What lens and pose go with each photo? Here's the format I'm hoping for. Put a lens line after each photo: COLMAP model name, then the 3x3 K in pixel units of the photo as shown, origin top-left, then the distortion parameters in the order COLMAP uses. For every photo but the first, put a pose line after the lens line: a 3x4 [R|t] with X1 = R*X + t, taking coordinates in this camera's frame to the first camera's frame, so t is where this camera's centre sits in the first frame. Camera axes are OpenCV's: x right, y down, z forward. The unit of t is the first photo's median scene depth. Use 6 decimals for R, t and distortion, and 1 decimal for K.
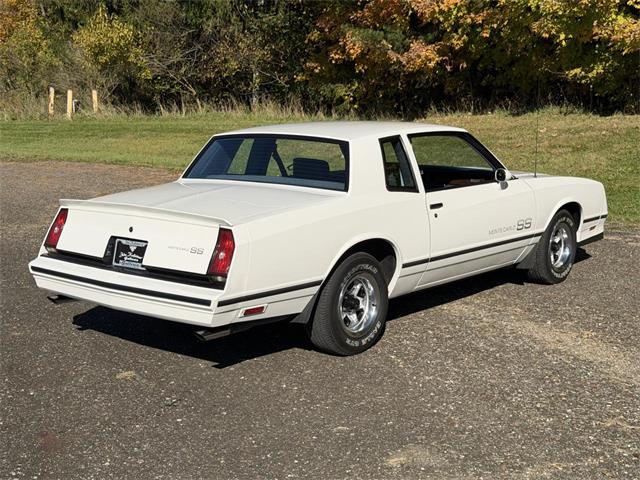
lens RADIAL K [[893.3, 0, 319.8], [0, 893.3, 241.9], [0, 0, 1]] dist [0.181868, -0.370275]
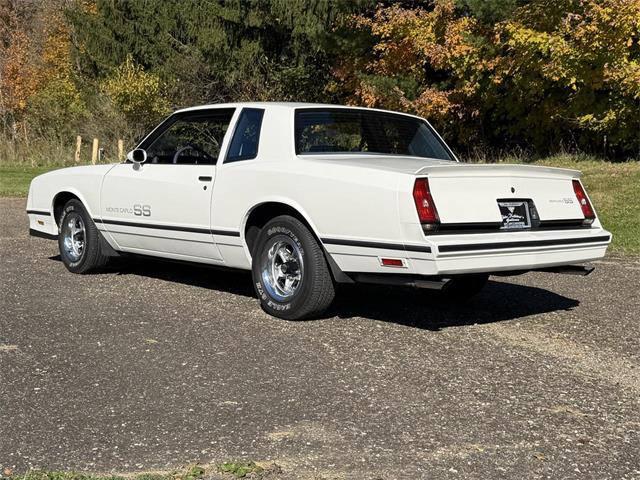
lens RADIAL K [[870.5, 0, 321.1], [0, 870.5, 241.3], [0, 0, 1]] dist [0.178828, -0.362480]
pose [[0.998856, 0.032245, -0.035321, 0.031025], [-0.034872, 0.996462, -0.076467, 0.028025], [0.032730, 0.077611, 0.996446, 0.045800]]
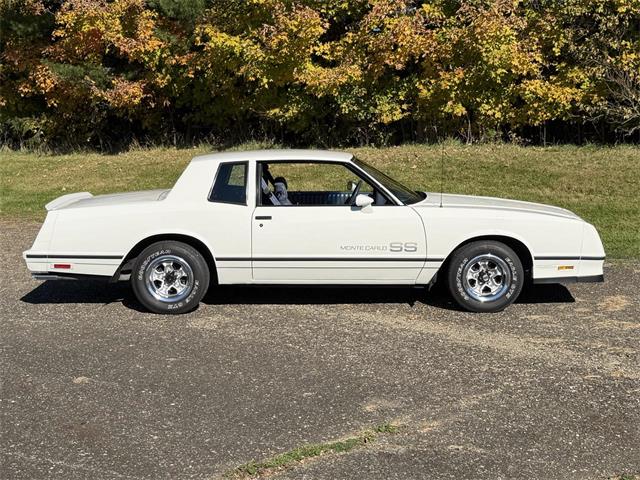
lens RADIAL K [[886.7, 0, 320.0], [0, 886.7, 240.0], [0, 0, 1]] dist [0.134197, -0.126867]
pose [[0.920444, -0.044455, 0.388338, -0.101609], [0.059975, 0.997809, -0.027929, 0.007047], [-0.386246, 0.048998, 0.921094, -0.036254]]
